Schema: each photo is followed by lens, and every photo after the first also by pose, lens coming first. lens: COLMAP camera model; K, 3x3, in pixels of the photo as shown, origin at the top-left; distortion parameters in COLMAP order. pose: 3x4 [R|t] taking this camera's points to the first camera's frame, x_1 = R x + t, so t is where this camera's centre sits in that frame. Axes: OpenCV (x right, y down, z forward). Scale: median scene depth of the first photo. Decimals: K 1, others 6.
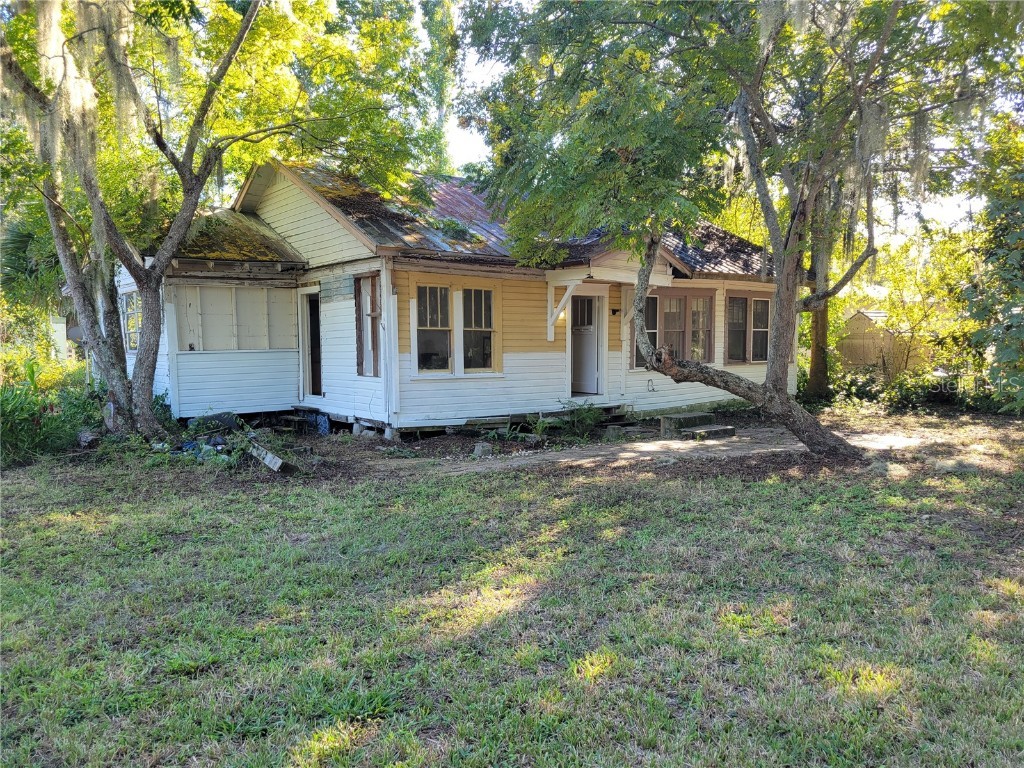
lens RADIAL K [[794.6, 0, 512.0], [0, 794.6, 384.0], [0, 0, 1]] dist [-0.002486, 0.002965]
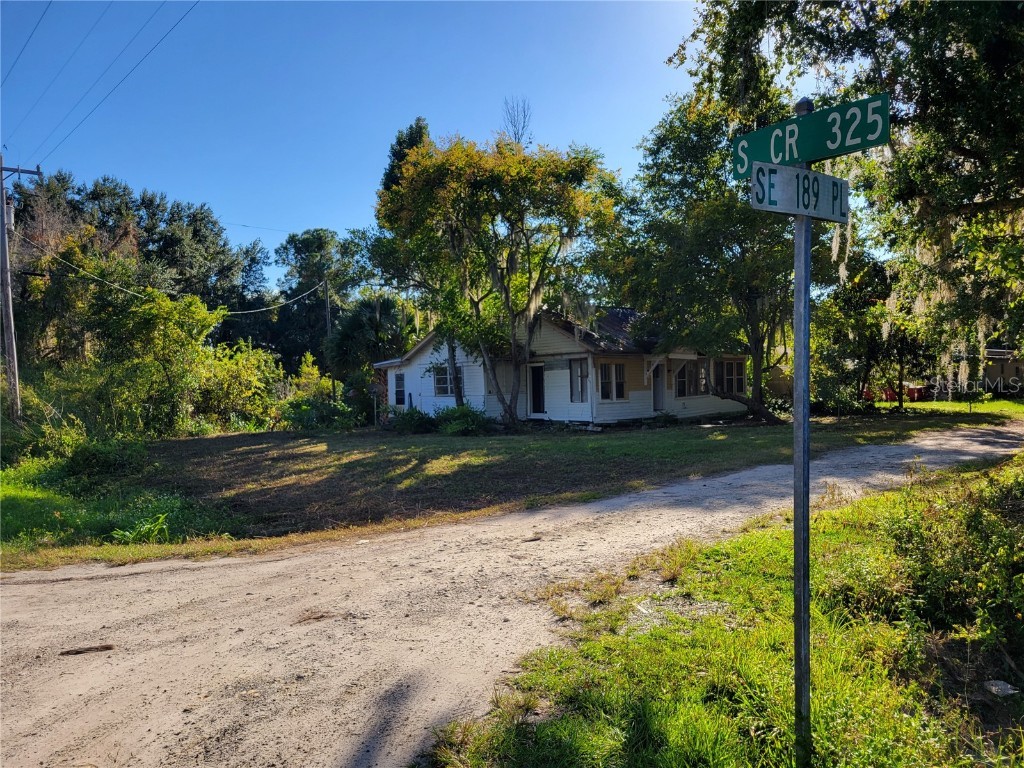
lens RADIAL K [[794.6, 0, 512.0], [0, 794.6, 384.0], [0, 0, 1]] dist [-0.002486, 0.002965]
pose [[0.994749, -0.023496, 0.099615, -0.567253], [0.028958, 0.998135, -0.053739, 0.052409], [-0.098167, 0.056341, 0.993574, -1.216647]]
